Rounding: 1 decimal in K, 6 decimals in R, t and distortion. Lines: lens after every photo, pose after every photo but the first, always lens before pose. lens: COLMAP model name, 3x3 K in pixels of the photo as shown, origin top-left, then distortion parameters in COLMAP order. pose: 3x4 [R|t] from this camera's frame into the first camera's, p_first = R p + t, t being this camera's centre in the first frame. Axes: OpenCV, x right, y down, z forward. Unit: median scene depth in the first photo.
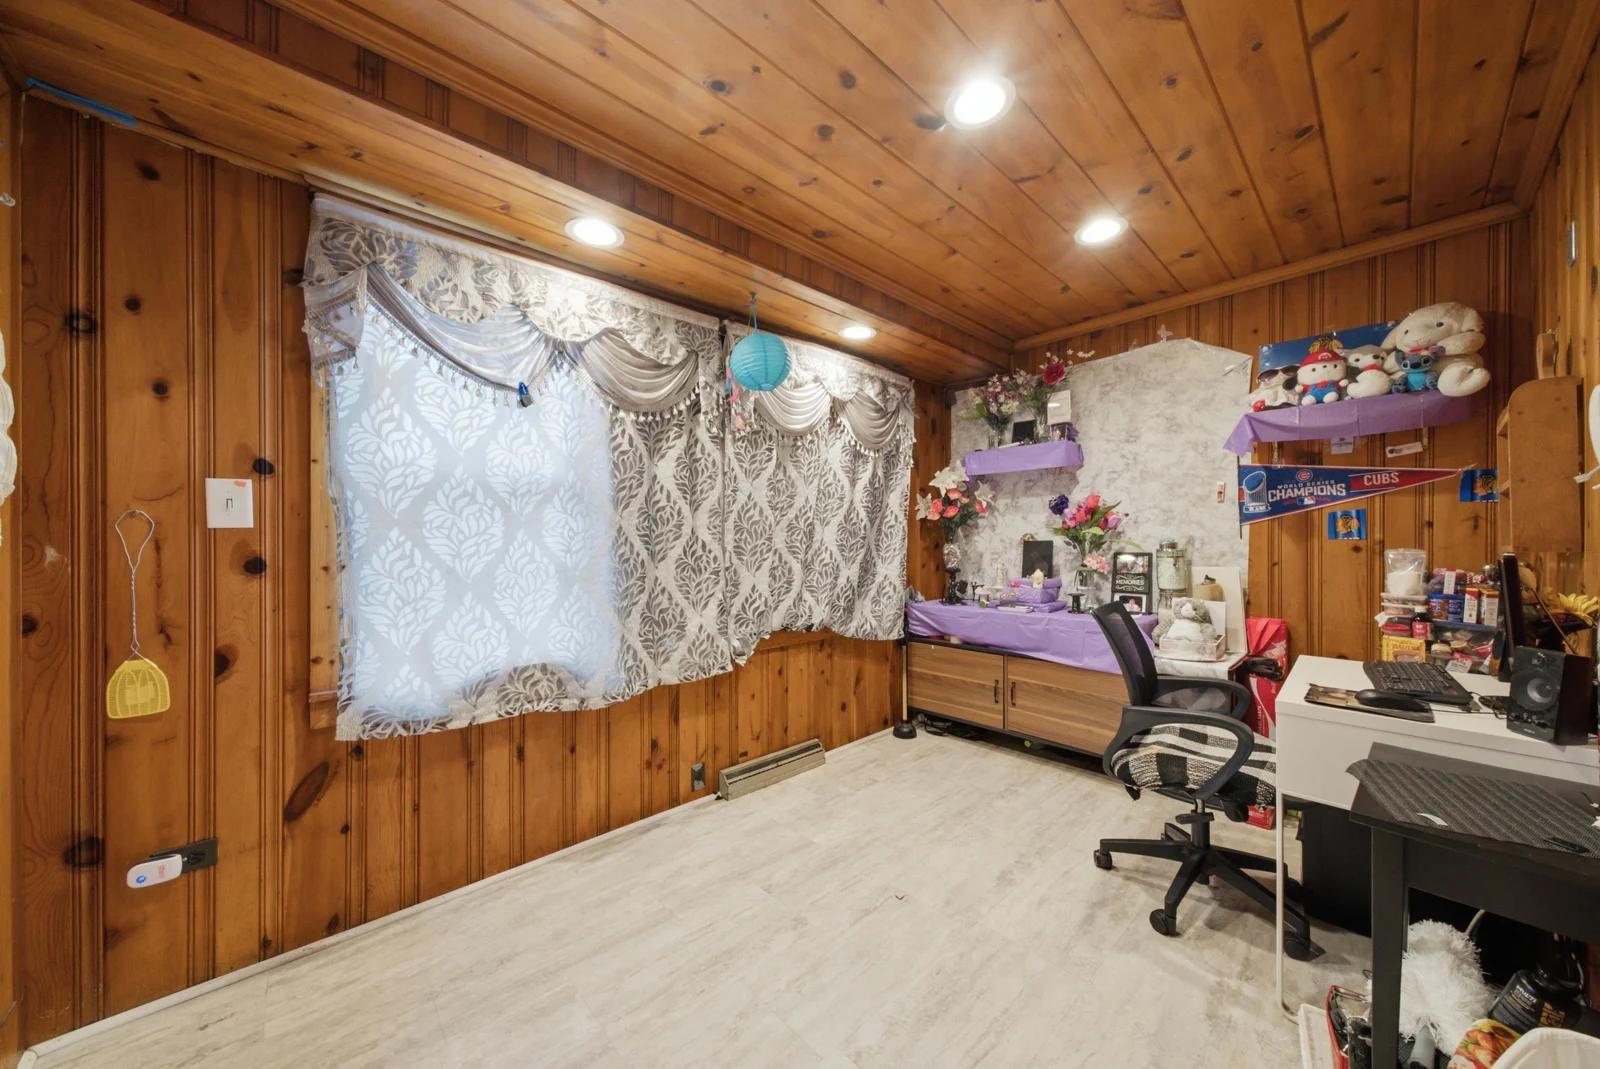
lens RADIAL K [[556.3, 0, 806.1], [0, 556.3, 535.8], [0, 0, 1]] dist [-0.006459, 0.001412]
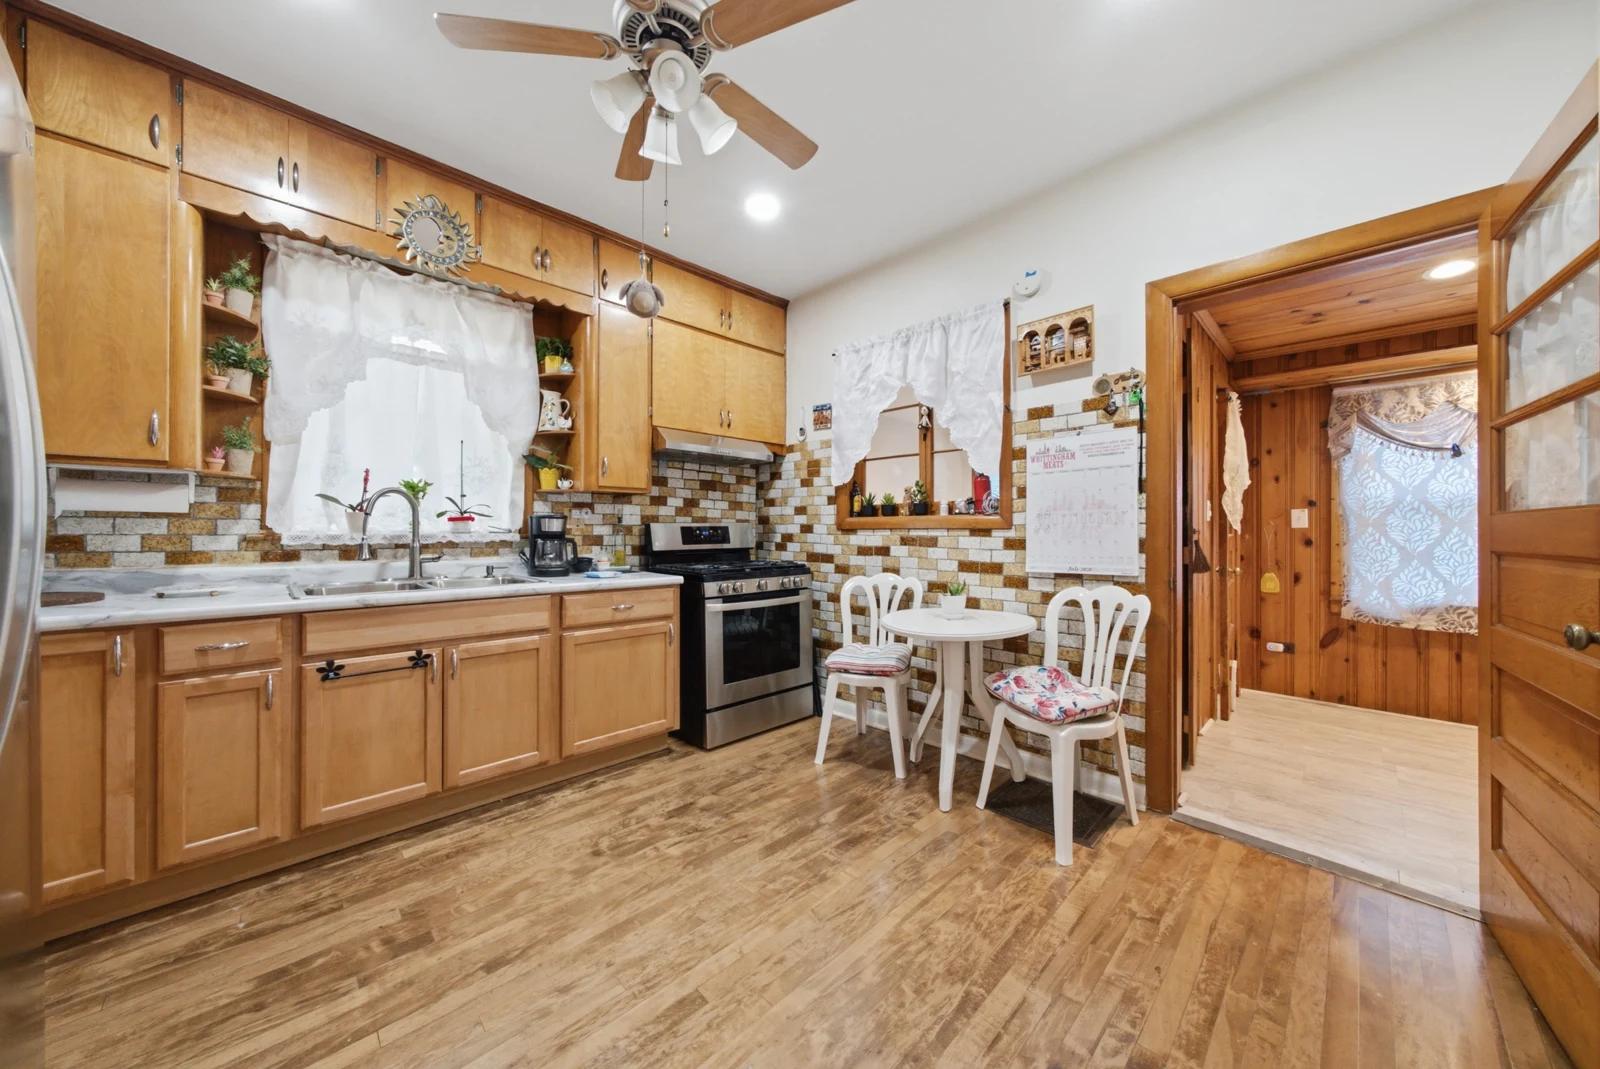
lens RADIAL K [[556.3, 0, 795.5], [0, 556.3, 532.2], [0, 0, 1]] dist [-0.006459, 0.001412]
pose [[0.031648, -0.002316, -0.999496, 1.198094], [-0.004969, 0.999985, -0.002475, 0.020088], [0.999487, 0.005045, 0.031636, -1.170201]]
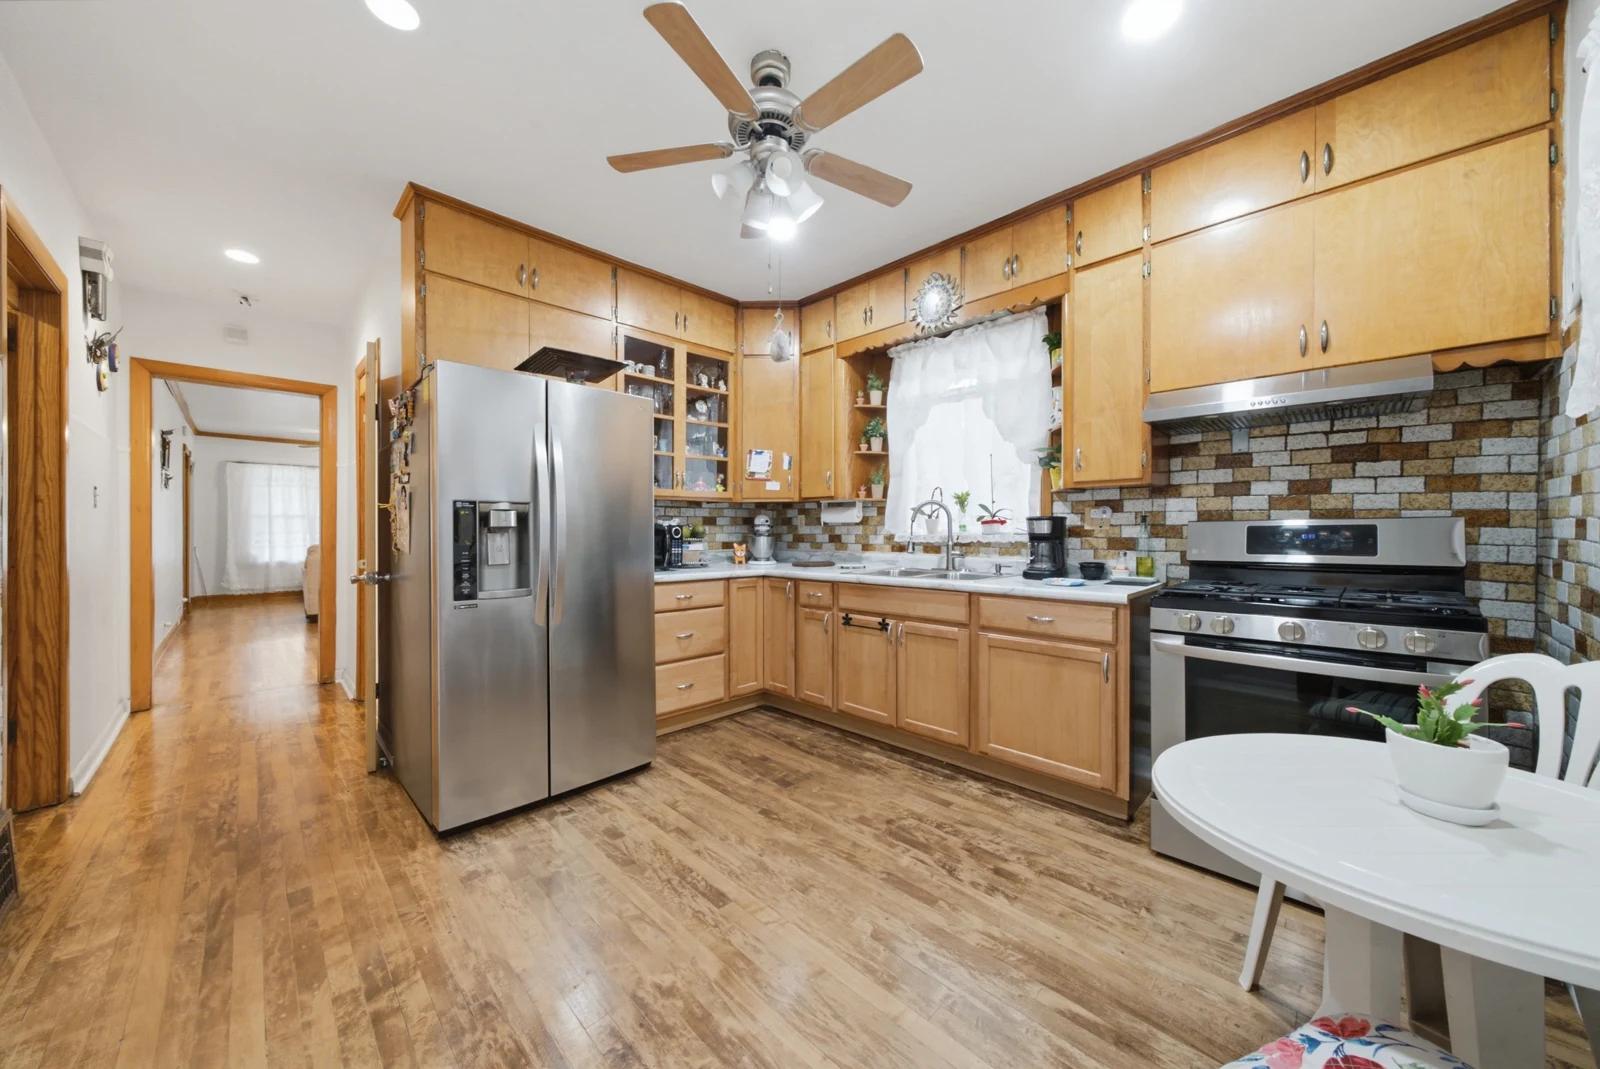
lens RADIAL K [[556.3, 0, 802.3], [0, 556.3, 534.5], [0, 0, 1]] dist [-0.006459, 0.001412]
pose [[-0.998890, -0.003609, -0.046959, 0.360215], [-0.004088, 0.999941, 0.010093, 0.008193], [0.046920, 0.010274, -0.998846, -0.332863]]
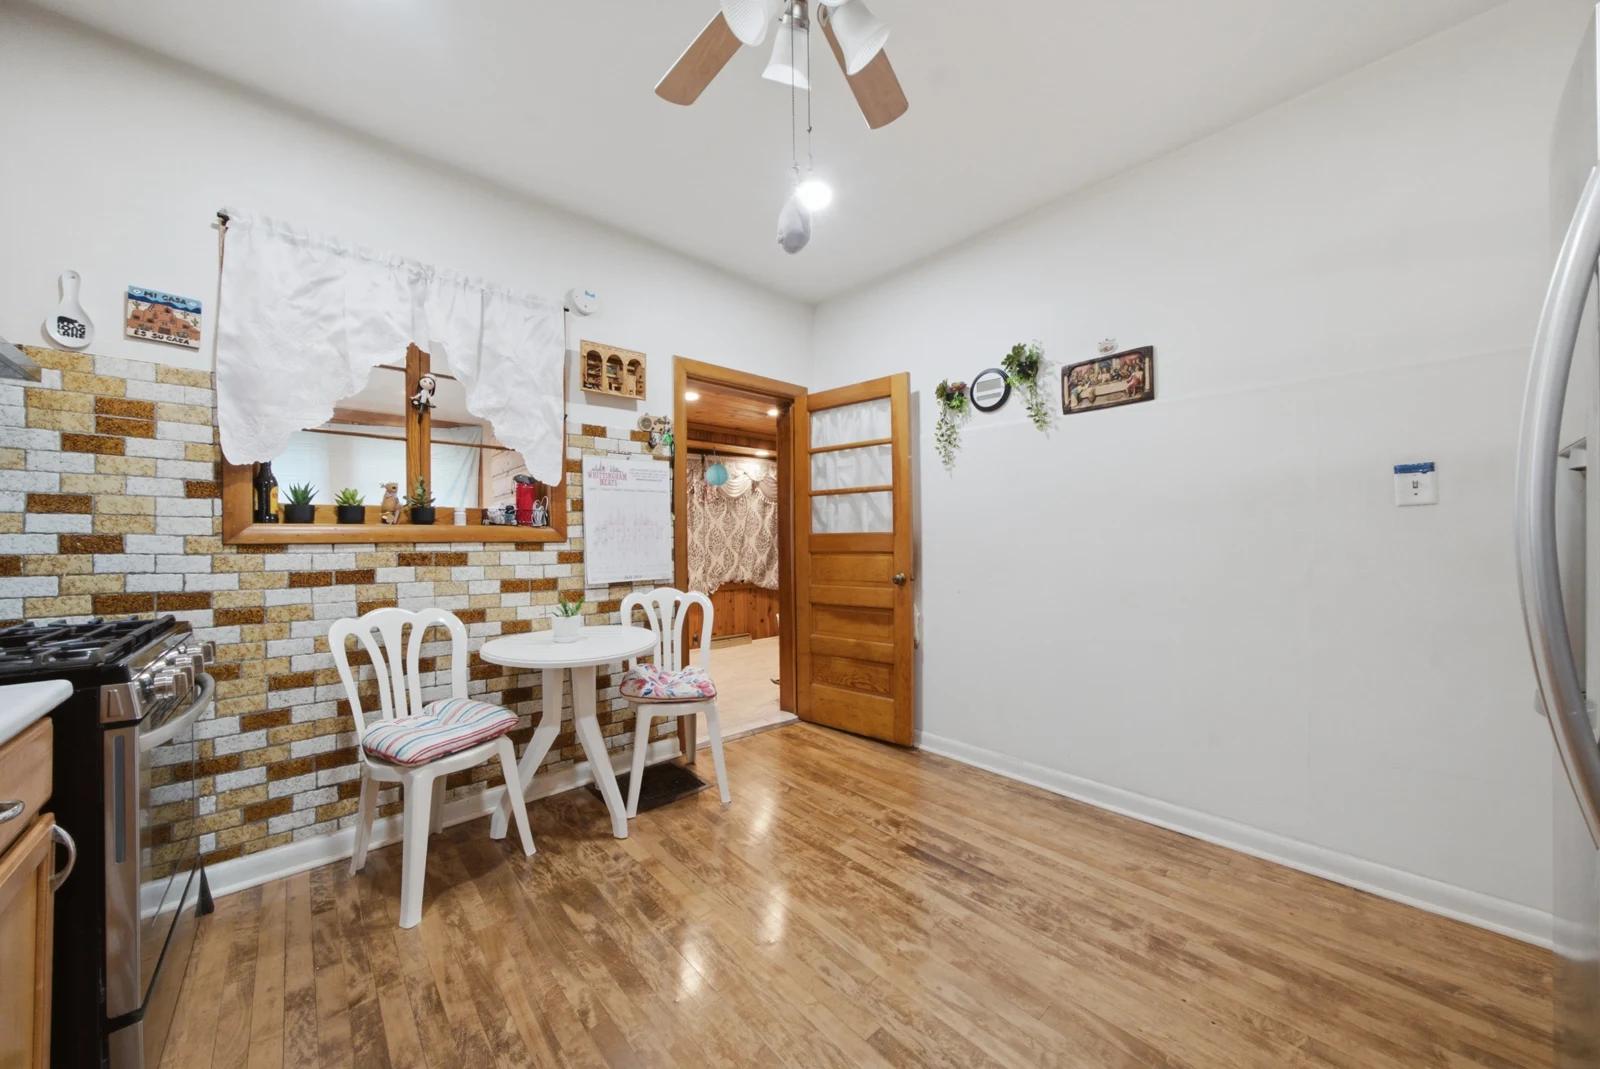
lens RADIAL K [[556.3, 0, 804.0], [0, 556.3, 539.5], [0, 0, 1]] dist [-0.006459, 0.001412]
pose [[0.999838, -0.013667, 0.011743, 0.355295], [0.013749, 0.999882, -0.006922, 0.017190], [-0.011647, 0.007082, 0.999907, -1.980098]]
